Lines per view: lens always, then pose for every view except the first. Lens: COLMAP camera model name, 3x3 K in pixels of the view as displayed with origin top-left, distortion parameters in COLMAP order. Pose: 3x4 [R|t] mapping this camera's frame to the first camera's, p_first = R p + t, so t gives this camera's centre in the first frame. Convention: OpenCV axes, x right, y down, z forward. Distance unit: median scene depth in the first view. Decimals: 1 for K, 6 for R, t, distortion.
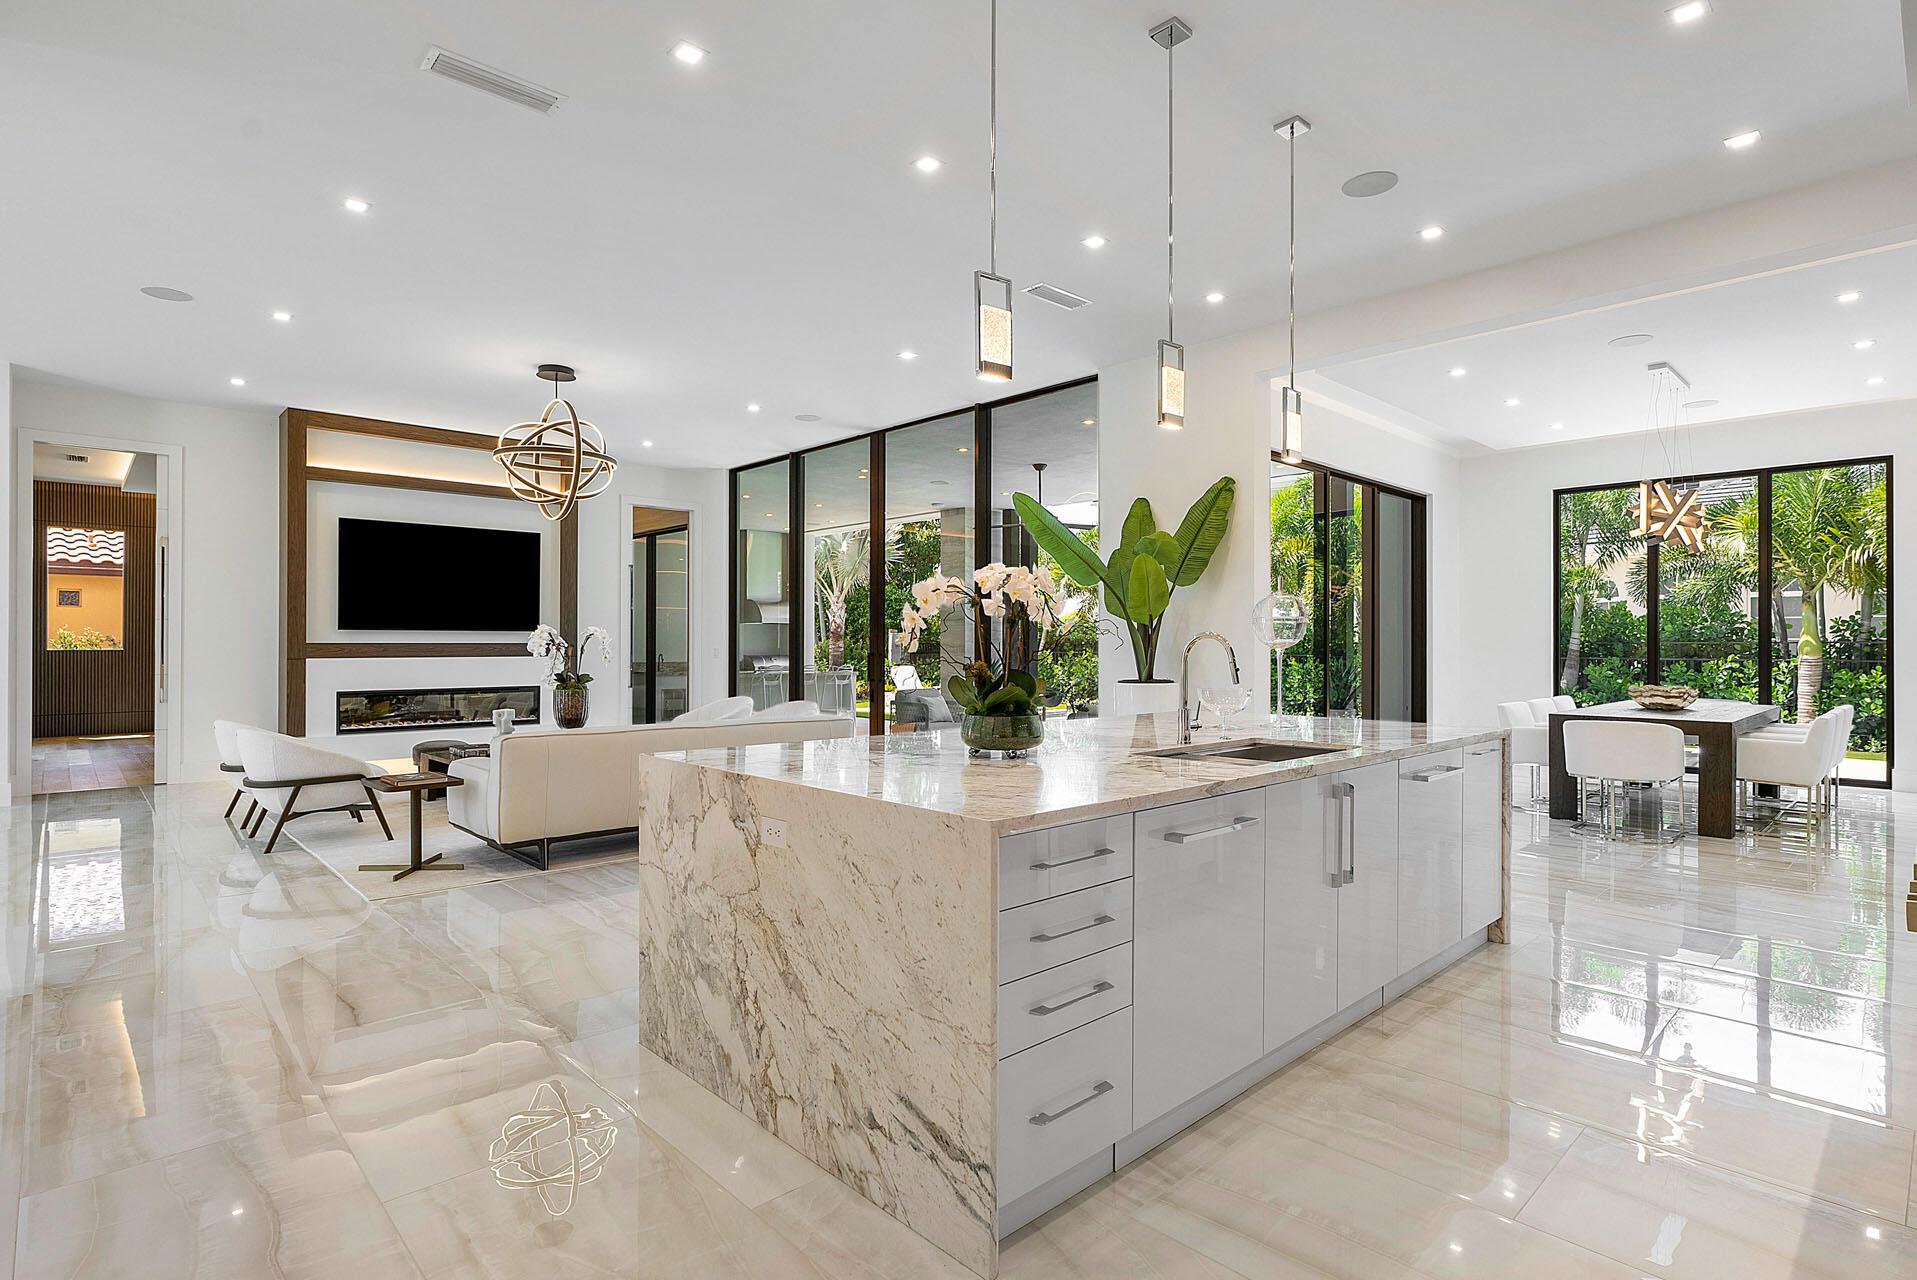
lens RADIAL K [[969.2, 0, 968.8], [0, 969.2, 635.6], [0, 0, 1]] dist [-0.015269, 0.003577]
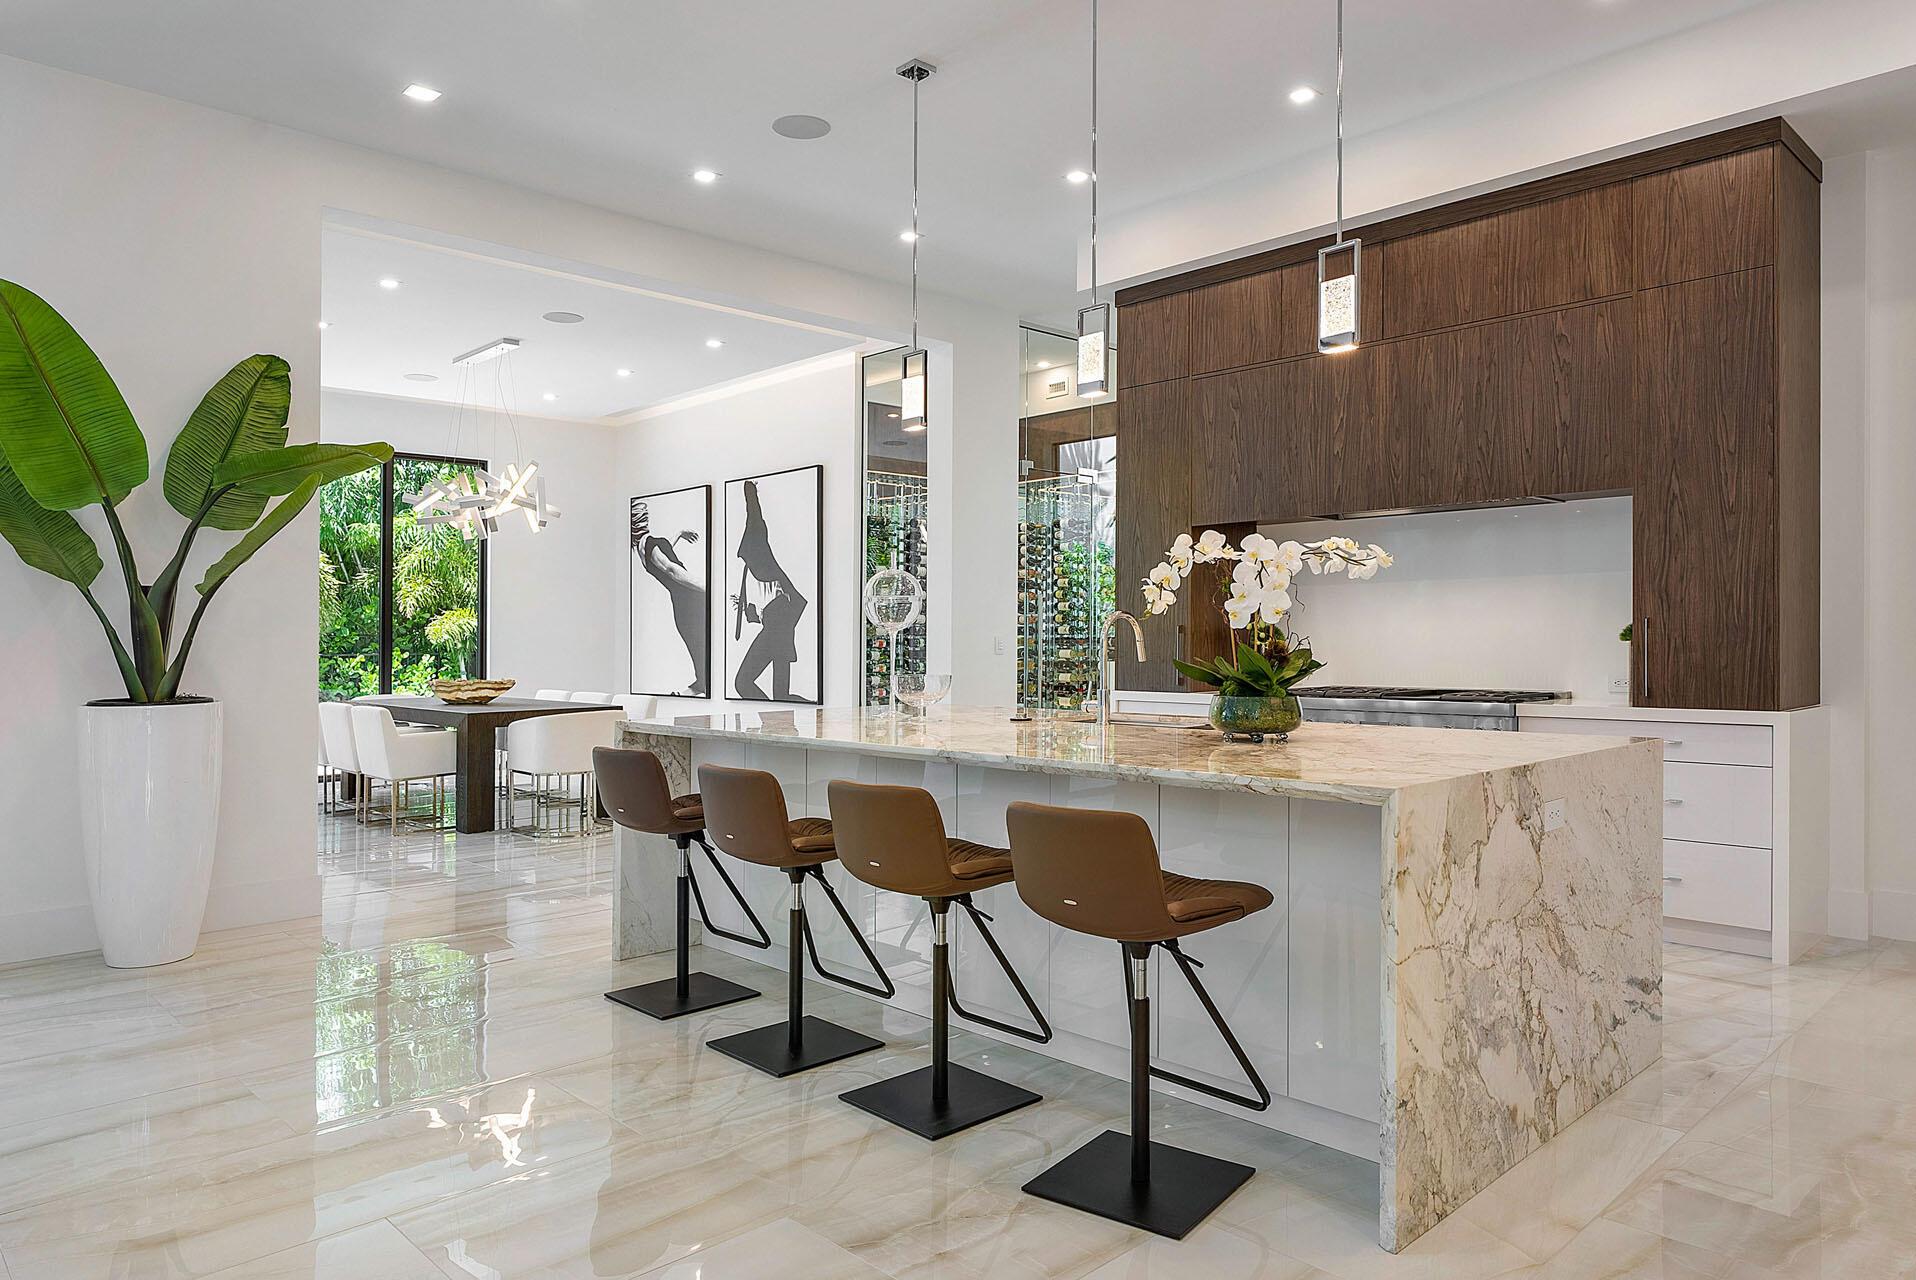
lens RADIAL K [[1223.7, 0, 975.4], [0, 1223.7, 616.4], [0, 0, 1]] dist [0.000302, -0.002463]
pose [[-0.015779, 0.016469, 0.999740, -0.368304], [-0.002190, 0.999861, -0.016505, 0.007779], [-0.999873, -0.002449, -0.015740, 0.418235]]
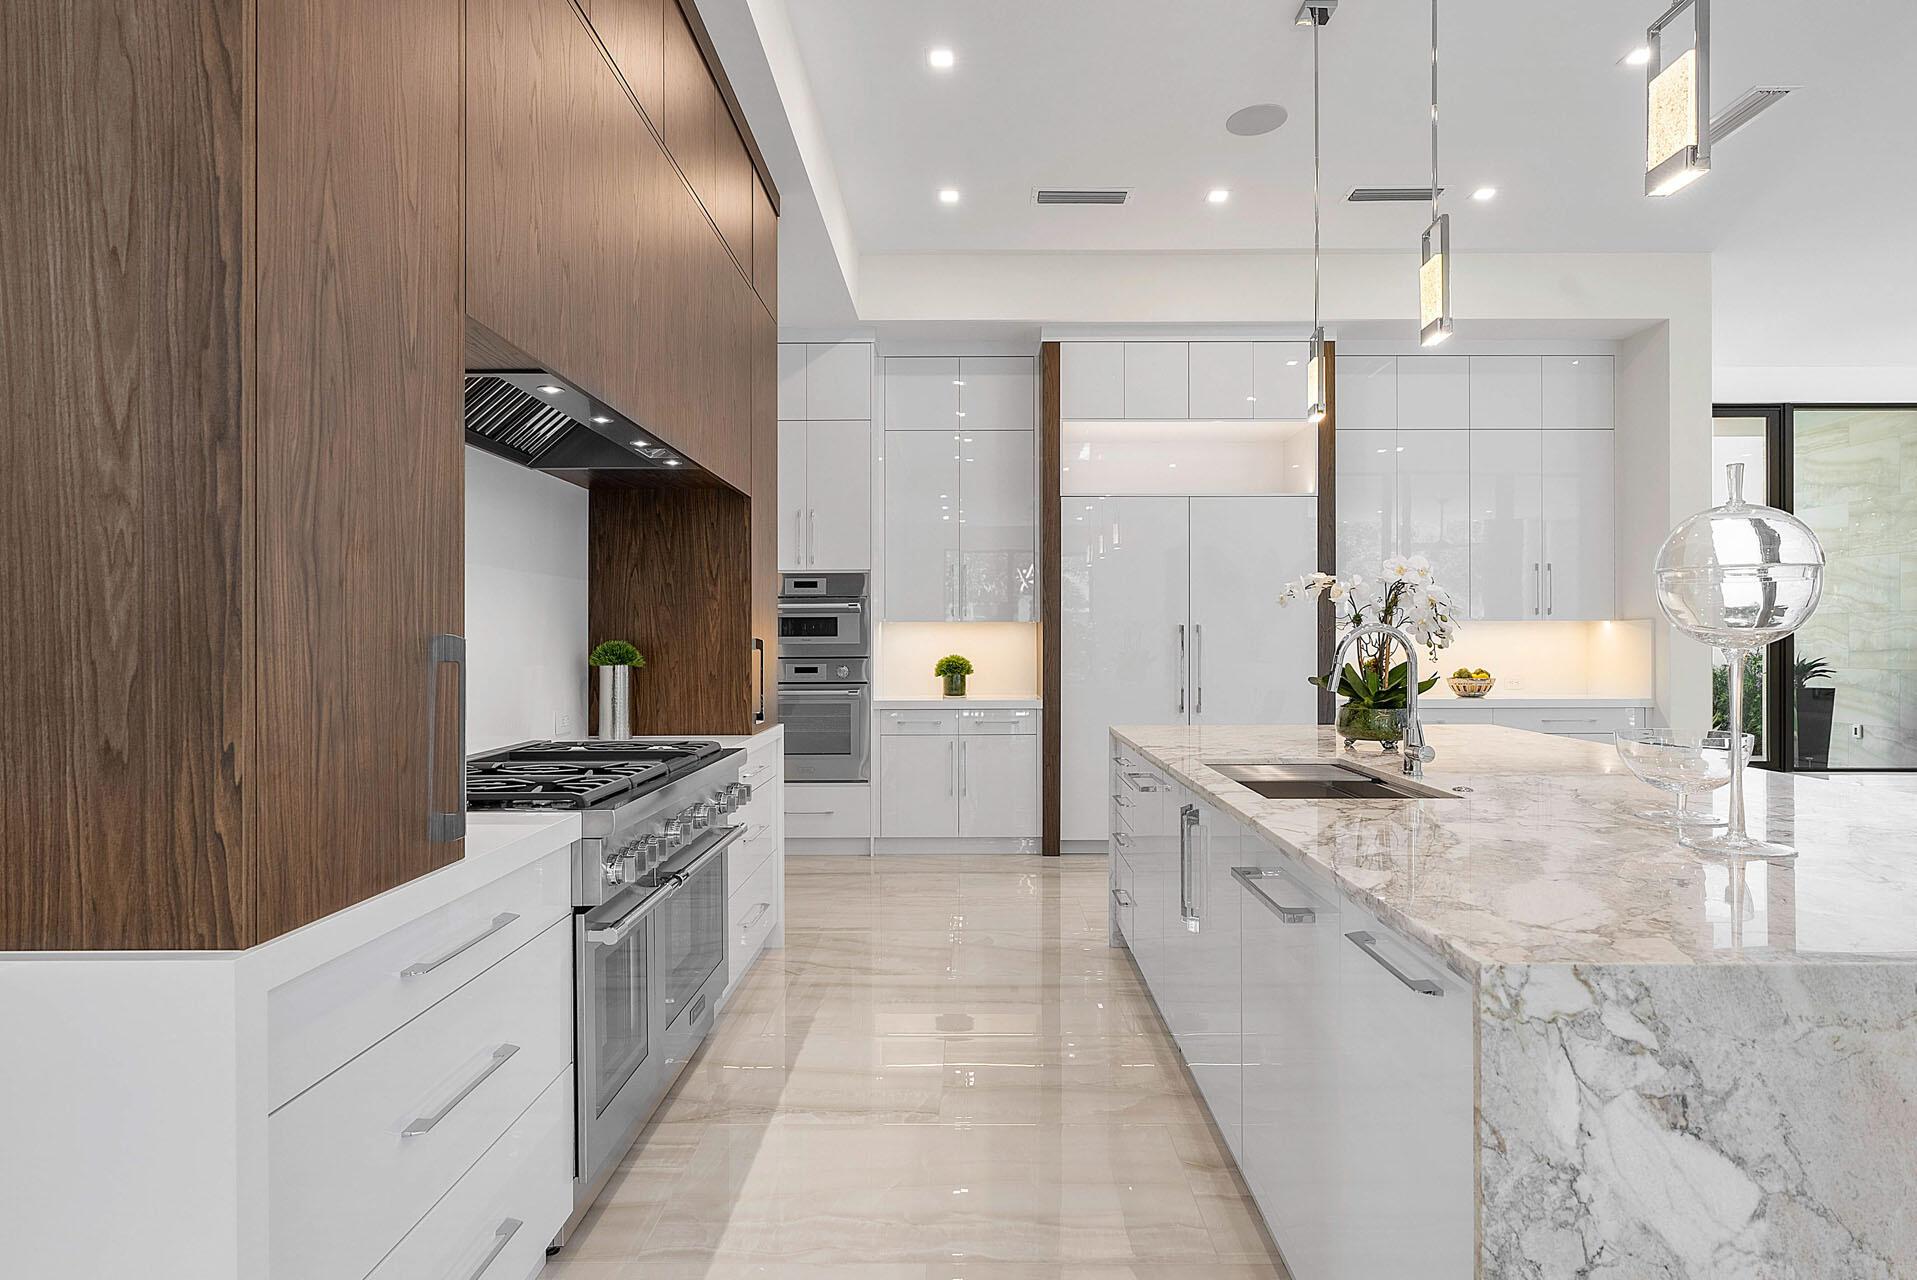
lens RADIAL K [[1028.9, 0, 951.5], [0, 1028.9, 639.9], [0, 0, 1]] dist [-0.010082, 0.005150]
pose [[-0.694802, 0.000512, -0.719201, 0.375812], [0.009497, 0.999919, -0.008463, 0.003975], [0.719138, -0.012711, -0.694751, 0.474096]]
